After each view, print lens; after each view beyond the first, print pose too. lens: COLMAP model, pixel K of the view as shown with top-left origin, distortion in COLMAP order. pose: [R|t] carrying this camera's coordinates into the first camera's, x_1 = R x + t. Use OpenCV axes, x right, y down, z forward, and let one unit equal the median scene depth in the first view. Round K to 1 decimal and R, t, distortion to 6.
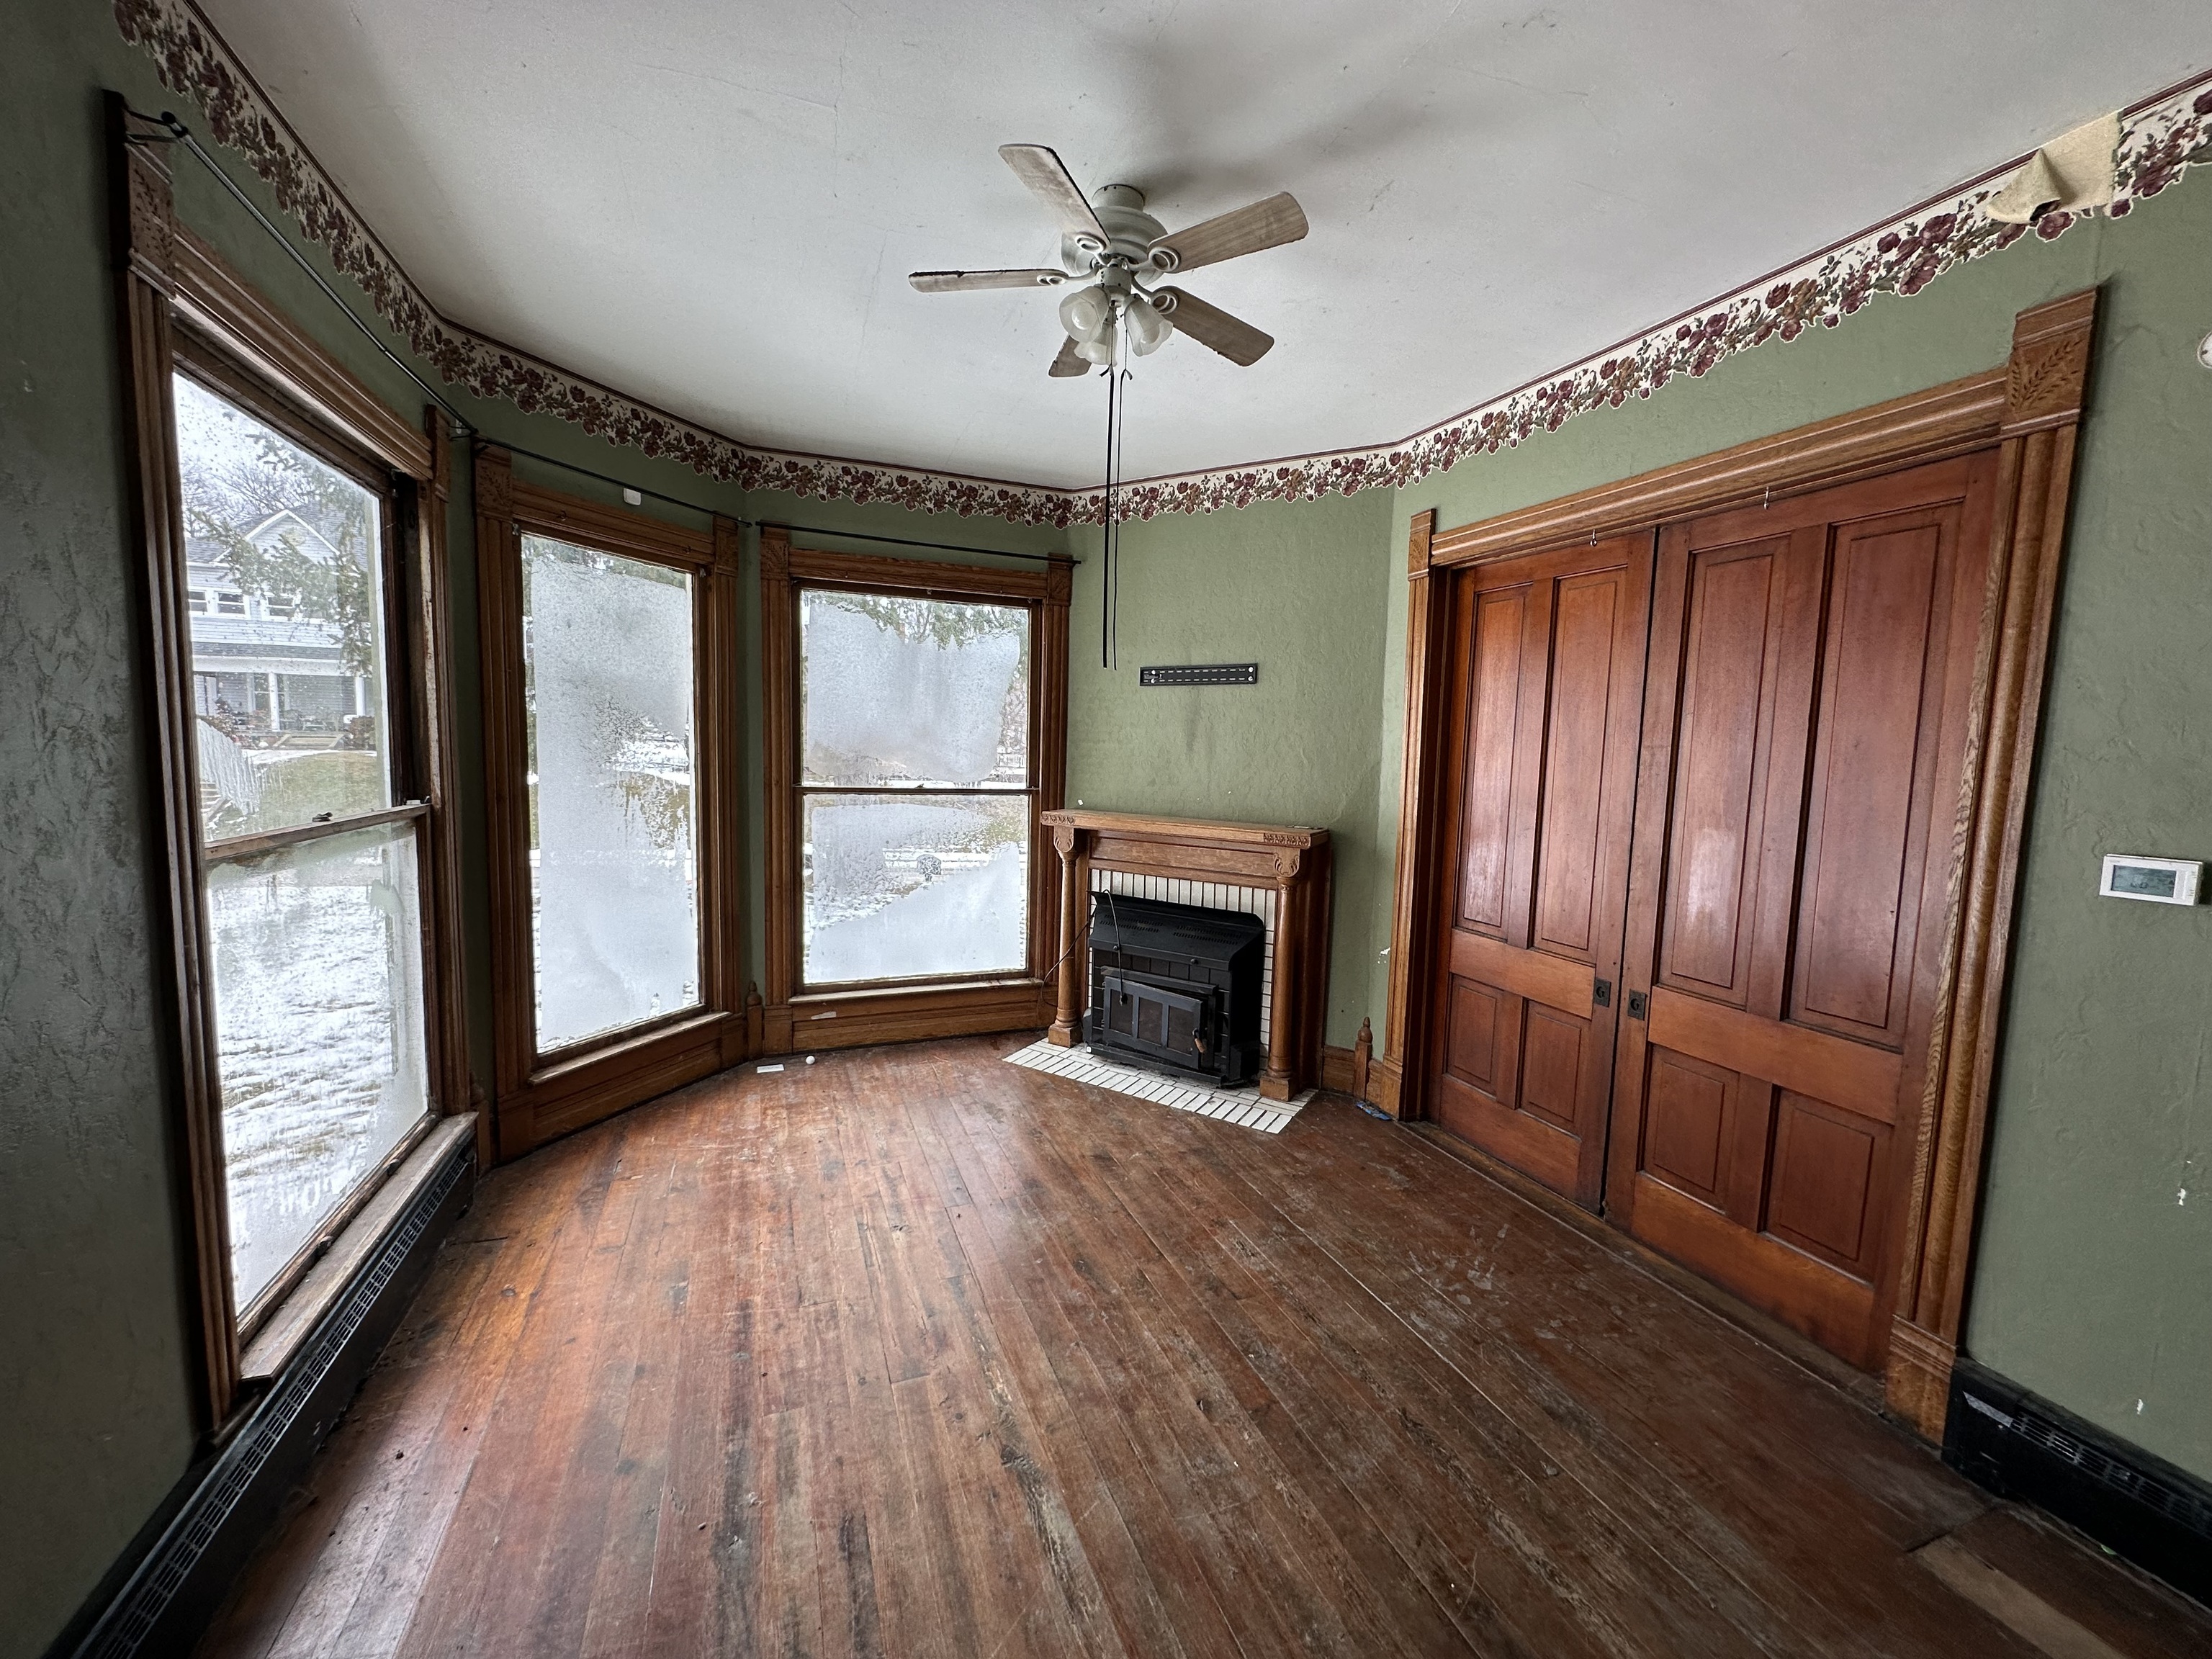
lens RADIAL K [[873.0, 0, 1107.2], [0, 873.0, 829.0], [0, 0, 1]] dist [-0.004517, 0.001101]
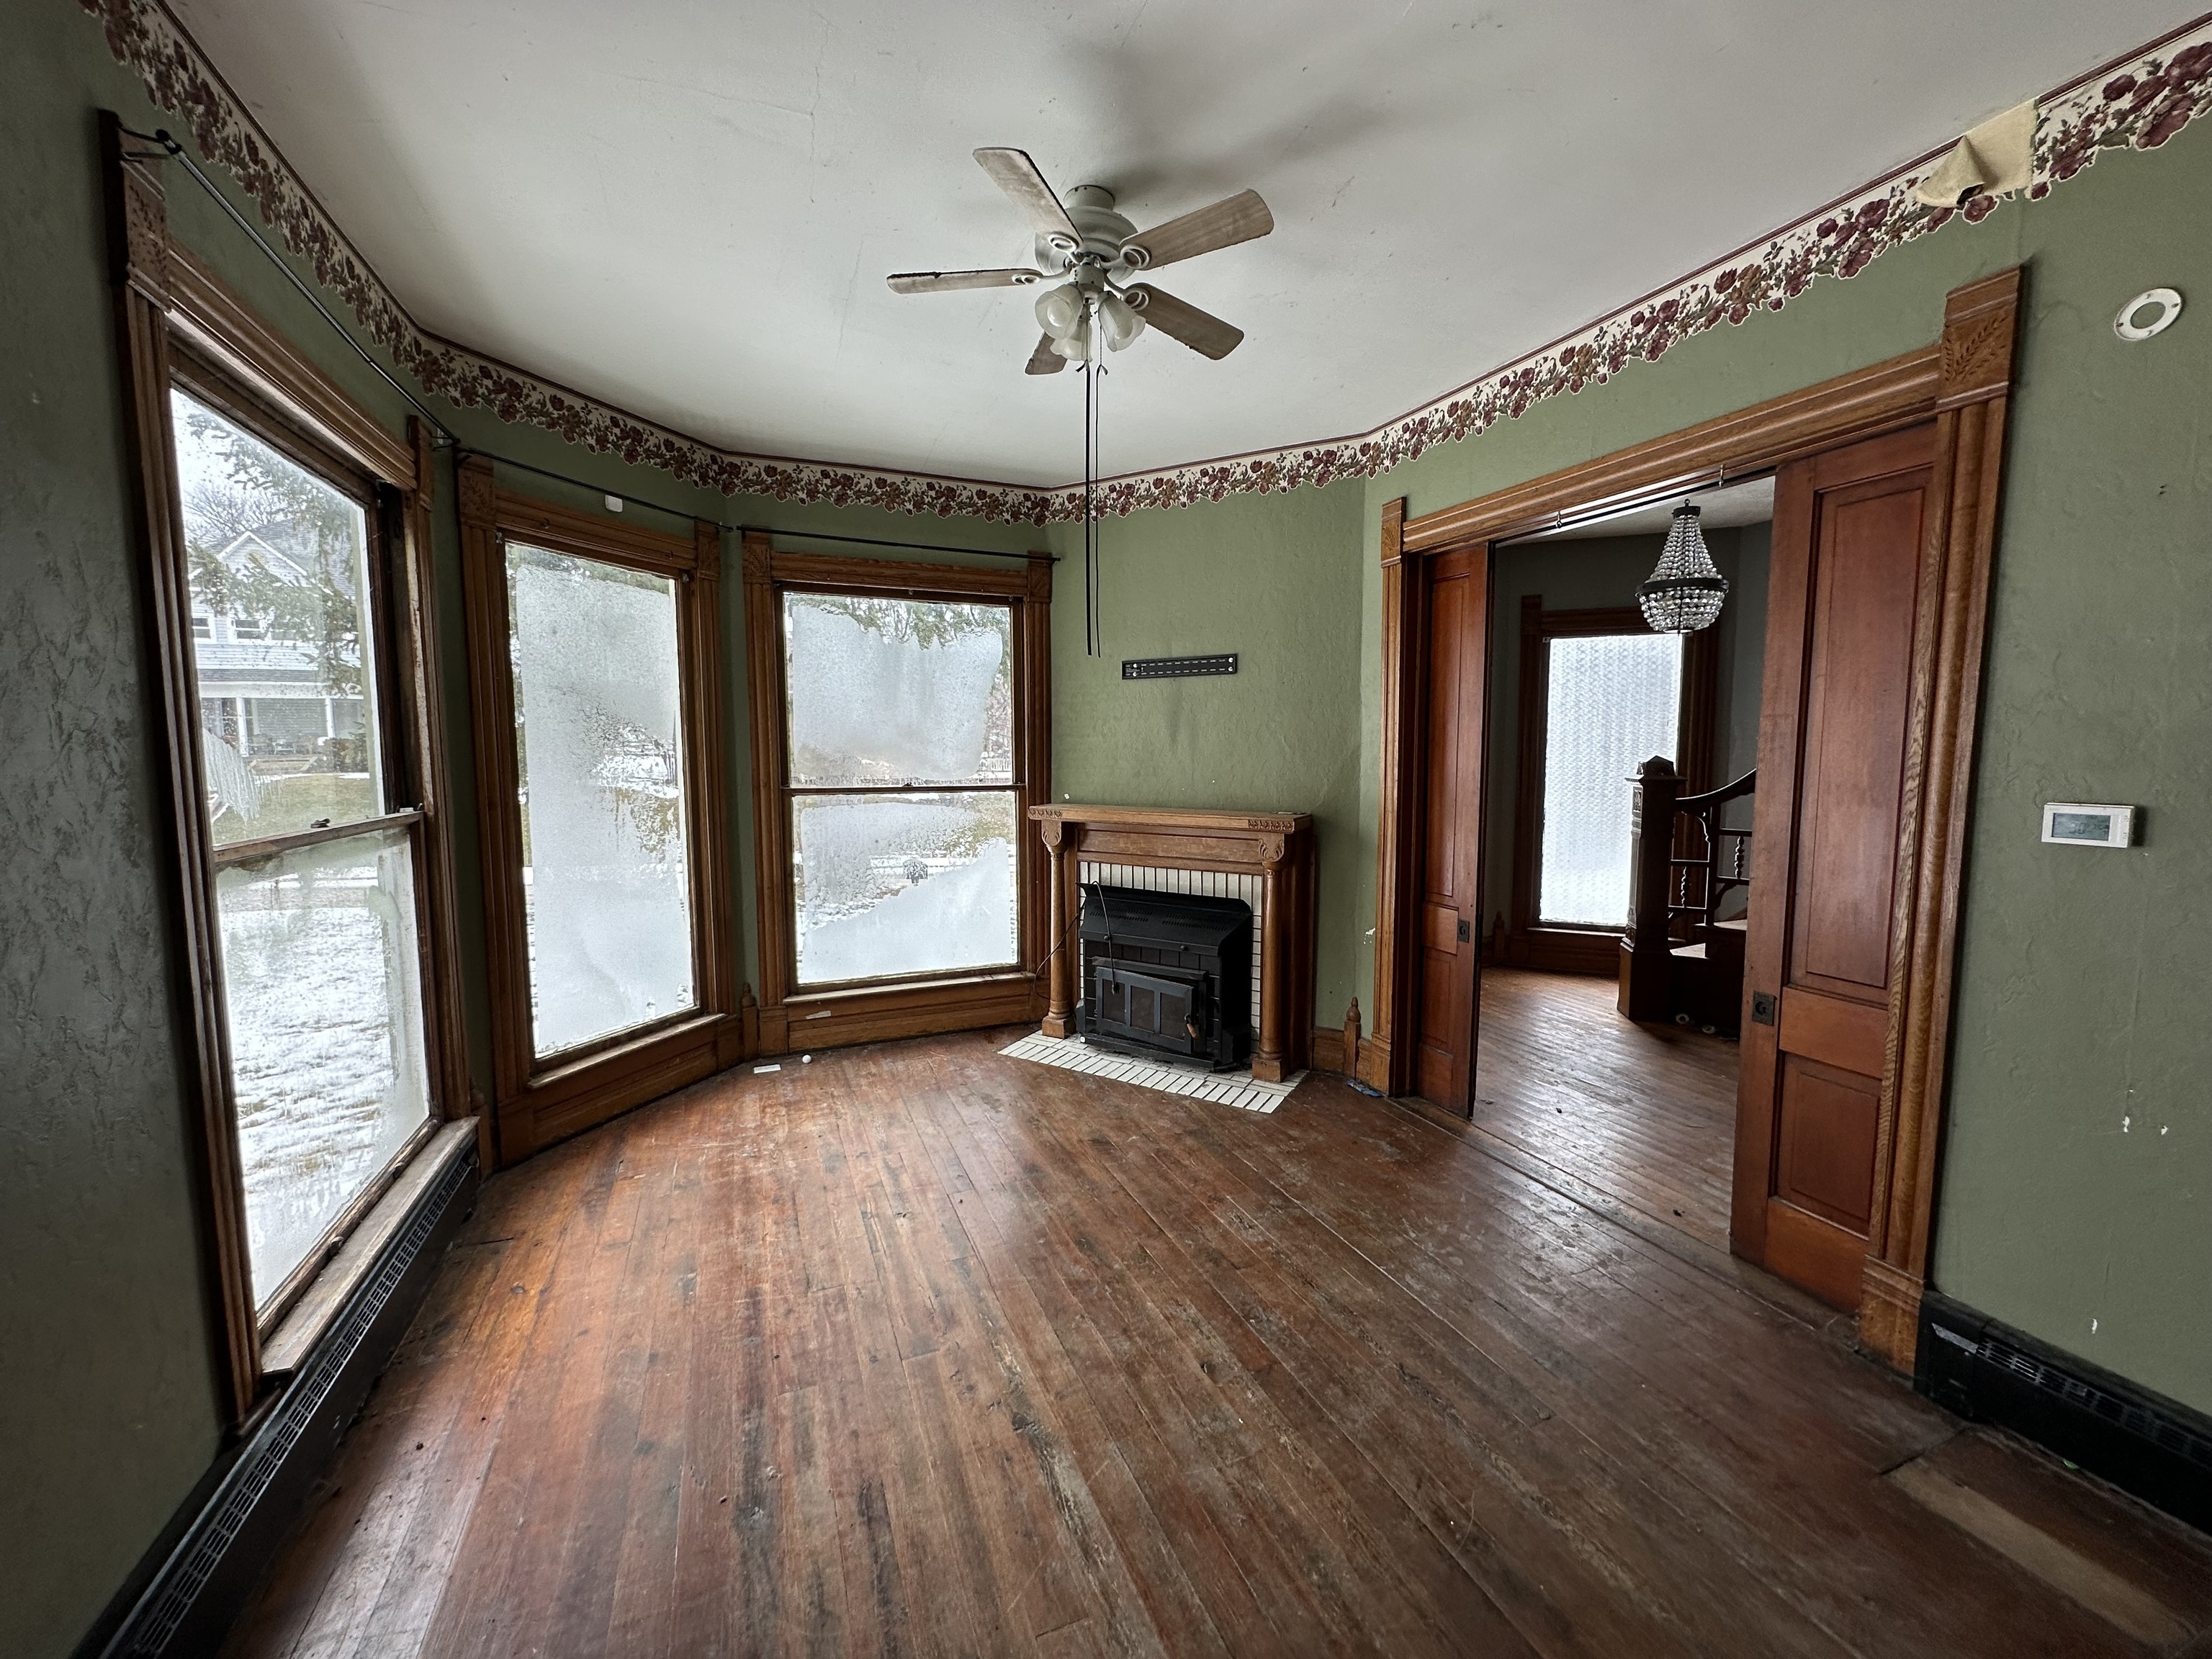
lens RADIAL K [[873.0, 0, 1107.3], [0, 873.0, 829.0], [0, 0, 1]] dist [-0.004517, 0.001101]
pose [[0.999378, -0.030486, 0.017699, -0.003499], [0.030526, 0.999532, -0.001953, 0.012843], [-0.017631, 0.002492, 0.999841, -0.015387]]
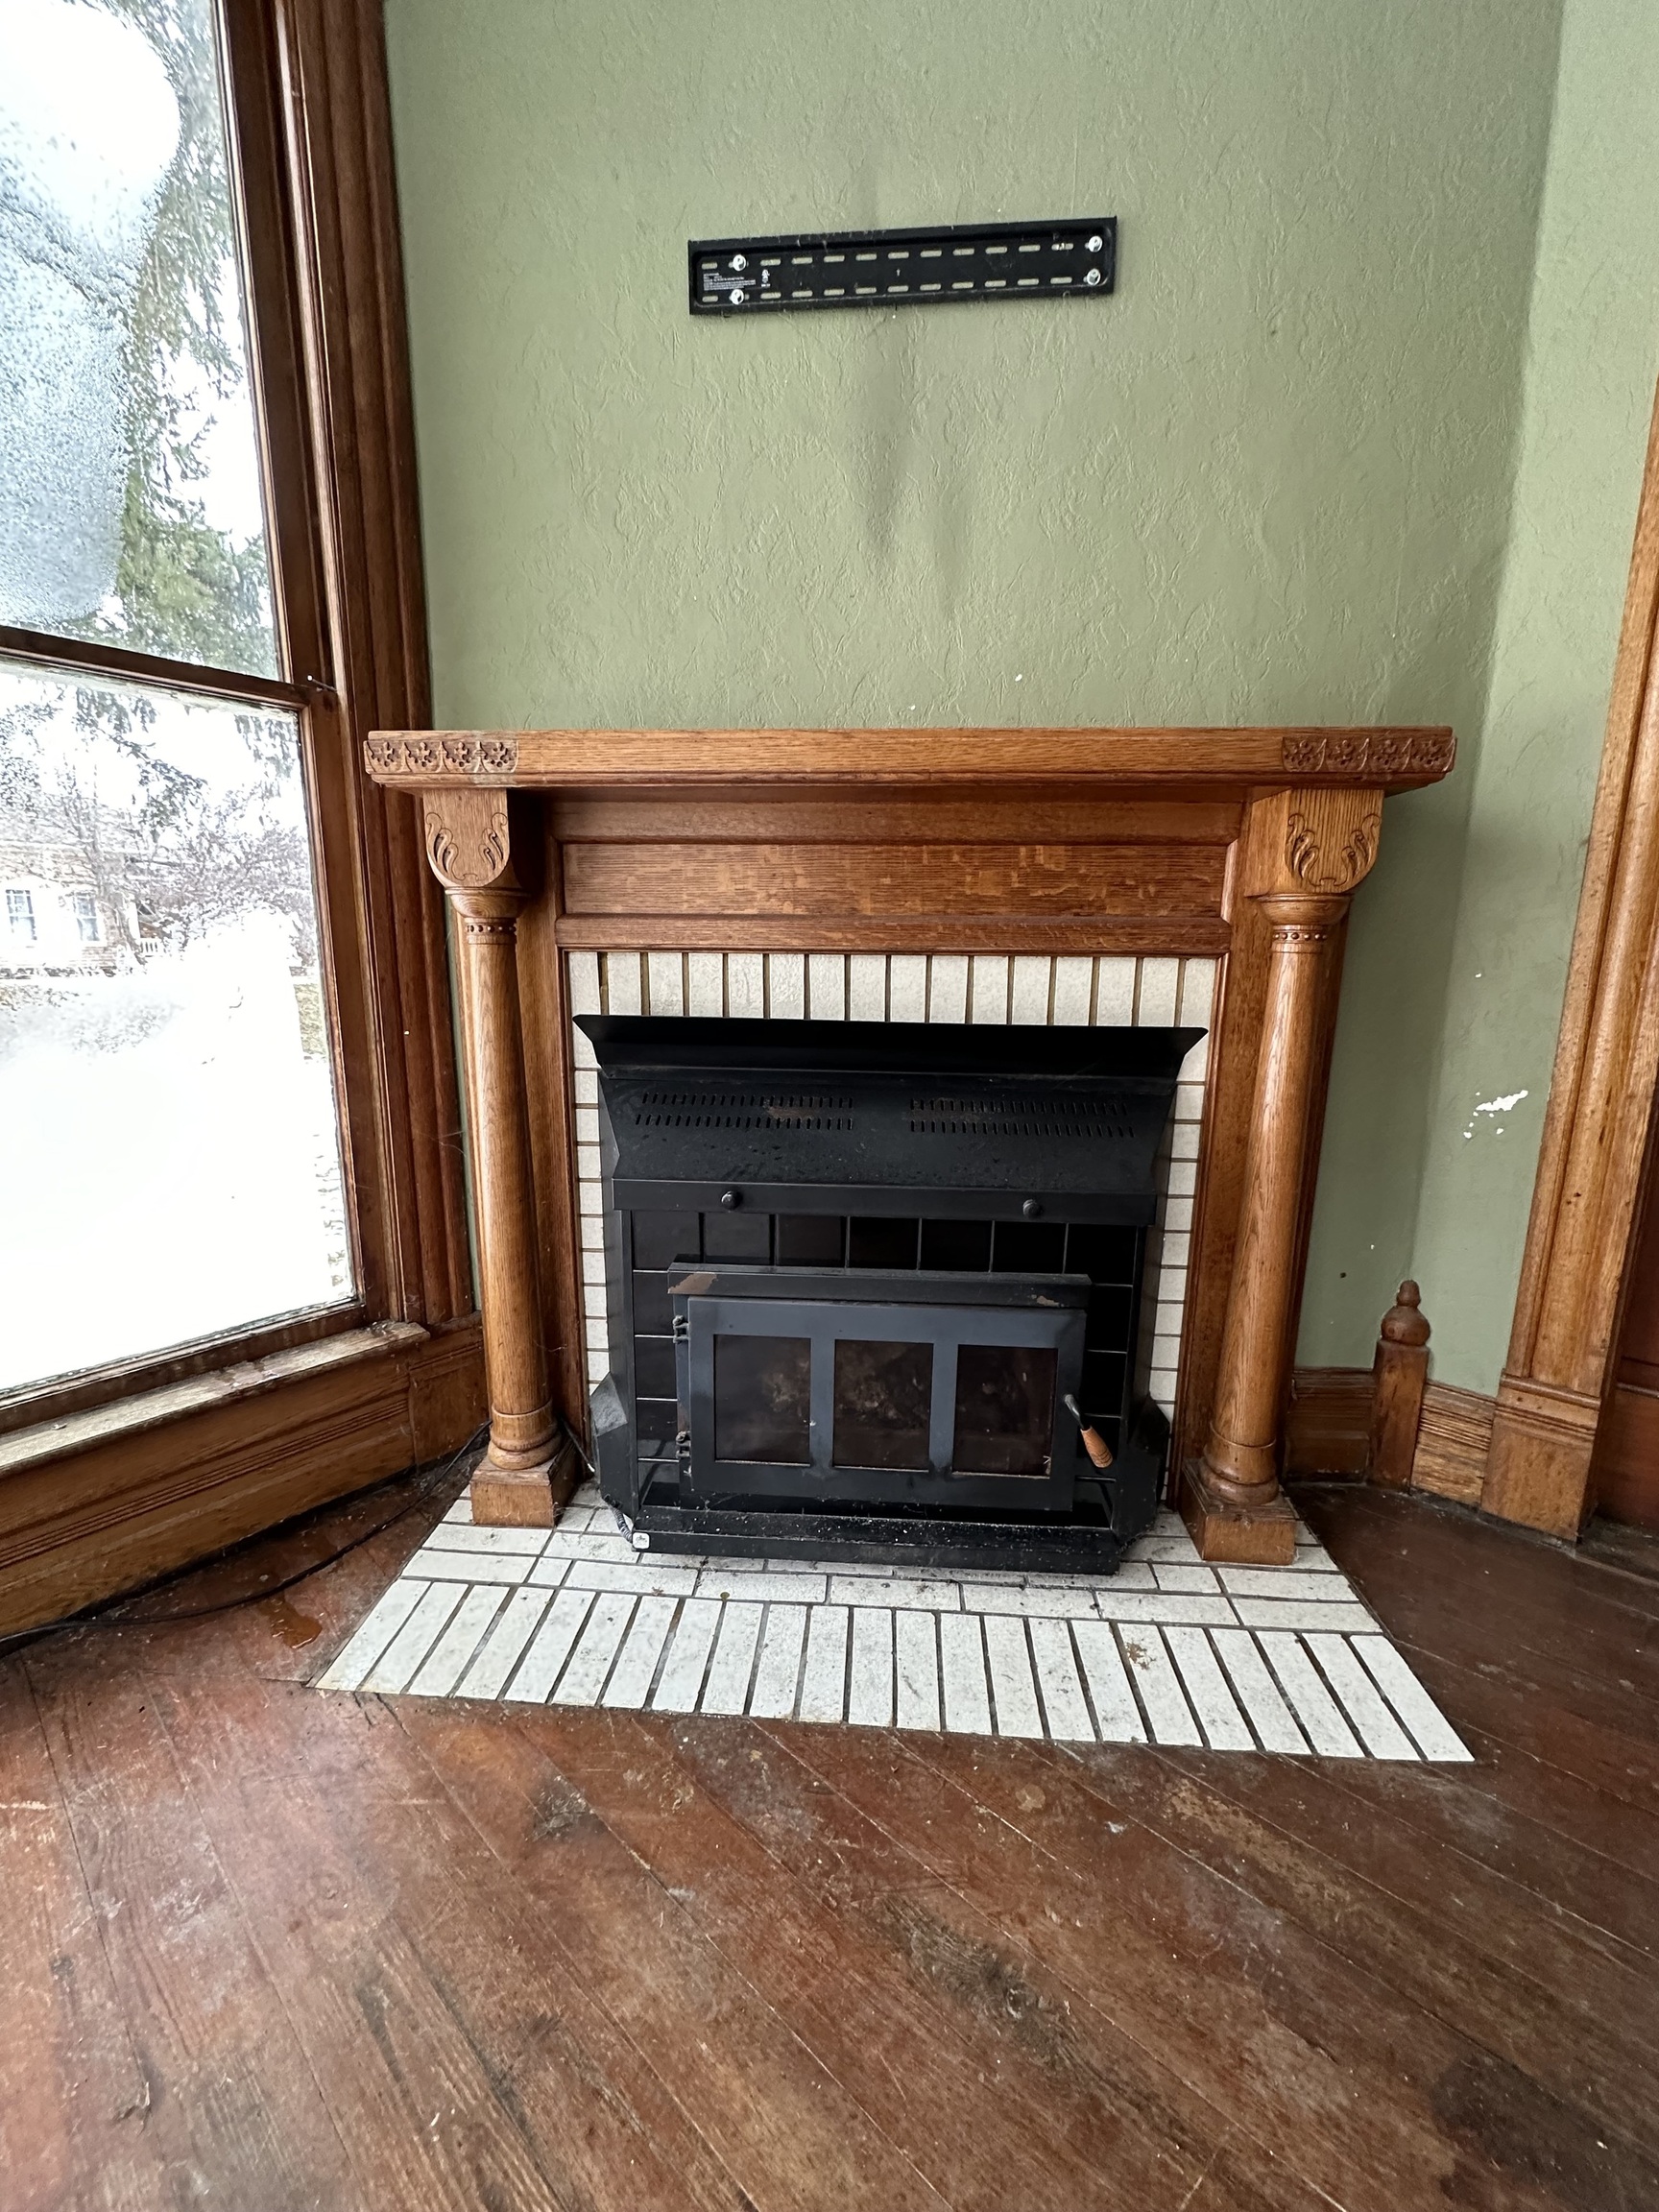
lens RADIAL K [[873.0, 0, 835.0], [0, 873.0, 1106.5], [0, 0, 1]] dist [-0.004517, 0.001101]
pose [[0.888041, -0.104554, 0.447718, -0.091566], [0.061031, 0.991989, 0.110601, 0.085146], [-0.455695, -0.070893, 0.887308, 0.808921]]
